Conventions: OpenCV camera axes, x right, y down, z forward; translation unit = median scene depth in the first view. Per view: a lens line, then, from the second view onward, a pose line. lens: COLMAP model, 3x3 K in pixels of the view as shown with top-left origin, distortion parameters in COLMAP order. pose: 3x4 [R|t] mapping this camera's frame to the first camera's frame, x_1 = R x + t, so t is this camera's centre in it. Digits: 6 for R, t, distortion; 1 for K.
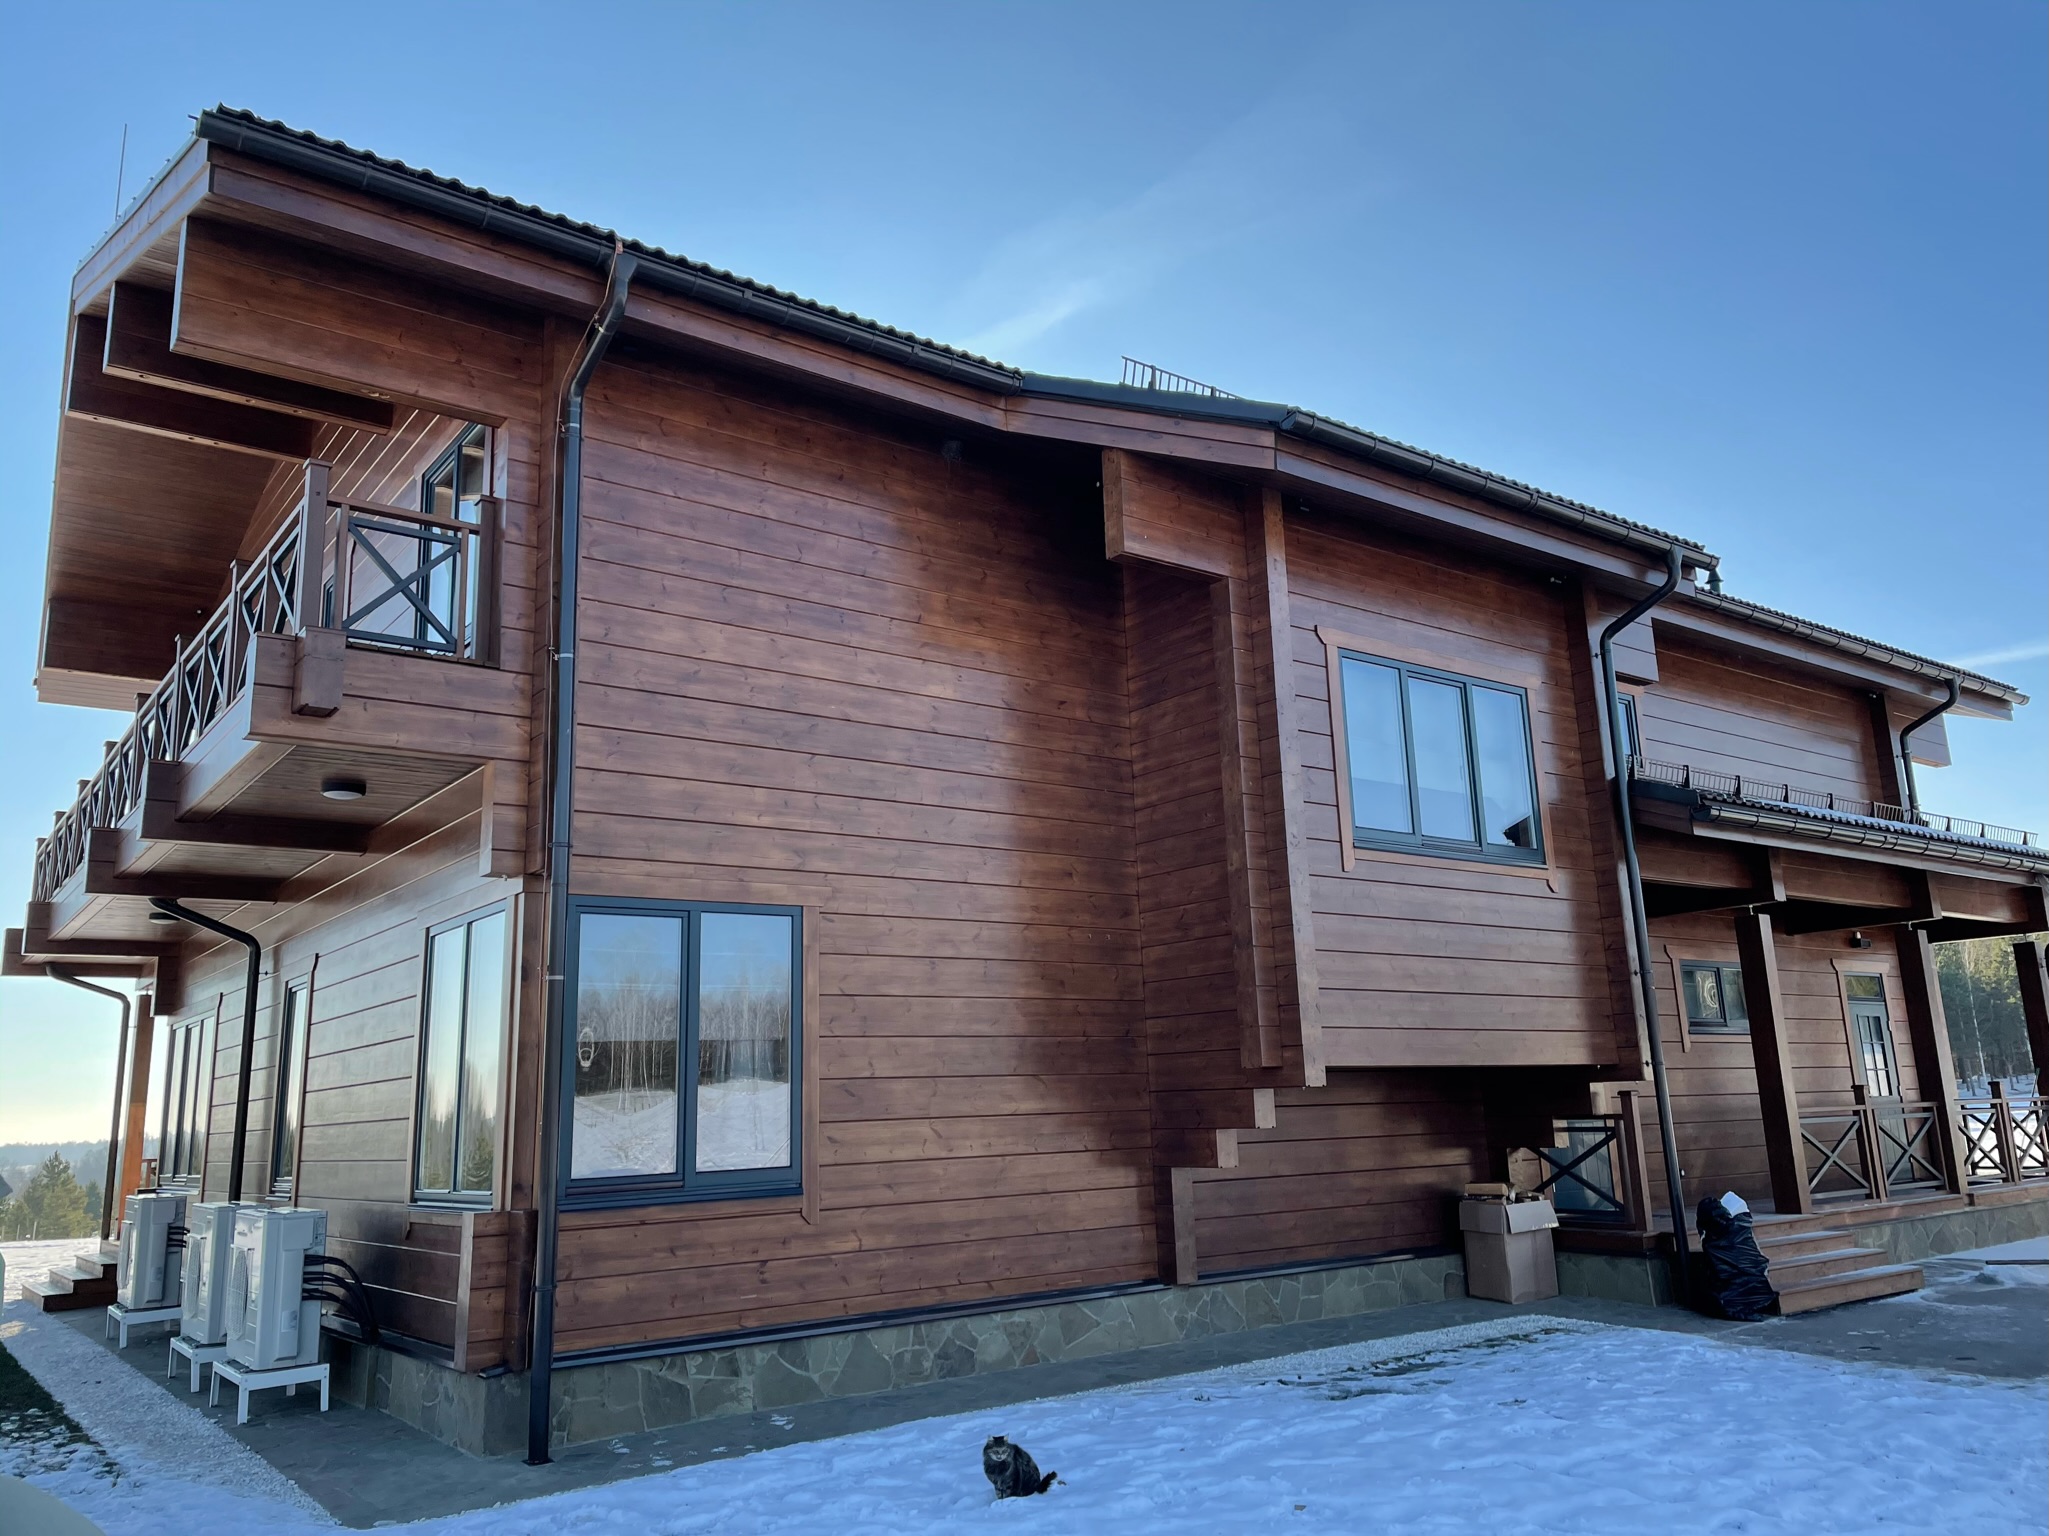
lens RADIAL K [[1535.3, 0, 1030.3], [0, 1535.3, 767.0], [0, 0, 1]] dist [0.104035, -0.122443]
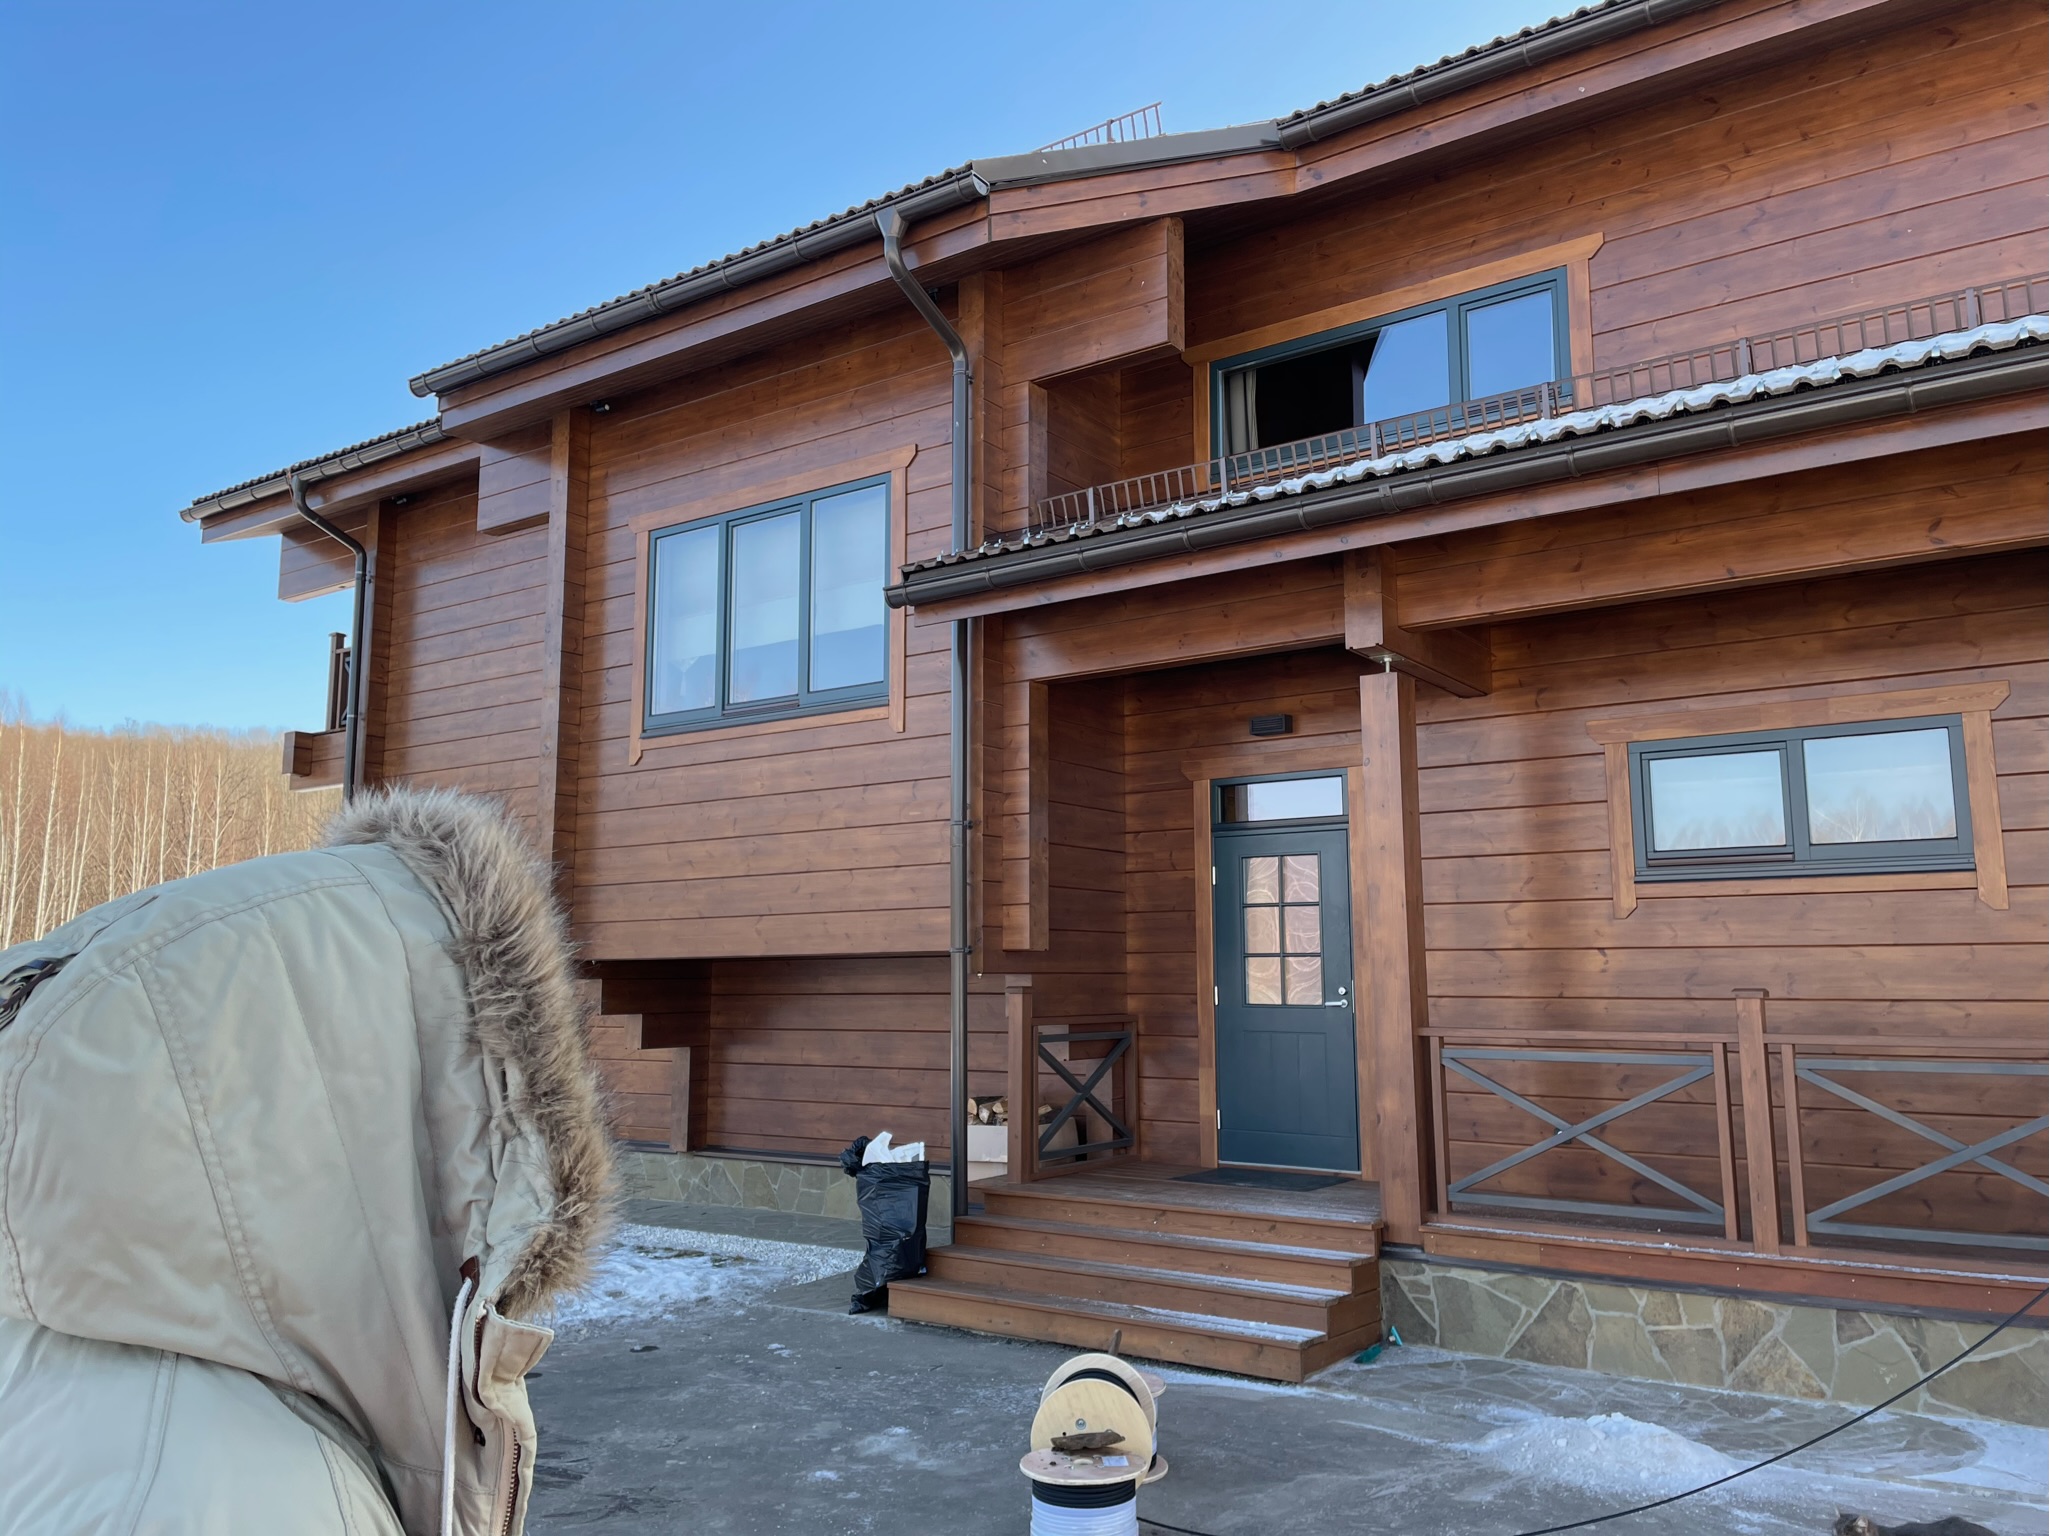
lens RADIAL K [[1552.8, 0, 1022.2], [0, 1552.8, 767.1], [0, 0, 1]] dist [0.098705, -0.135854]
pose [[0.289033, -0.100923, -0.951985, 1.156394], [0.199426, 0.978959, -0.043234, 0.152574], [0.936317, -0.177355, 0.303078, 0.872313]]
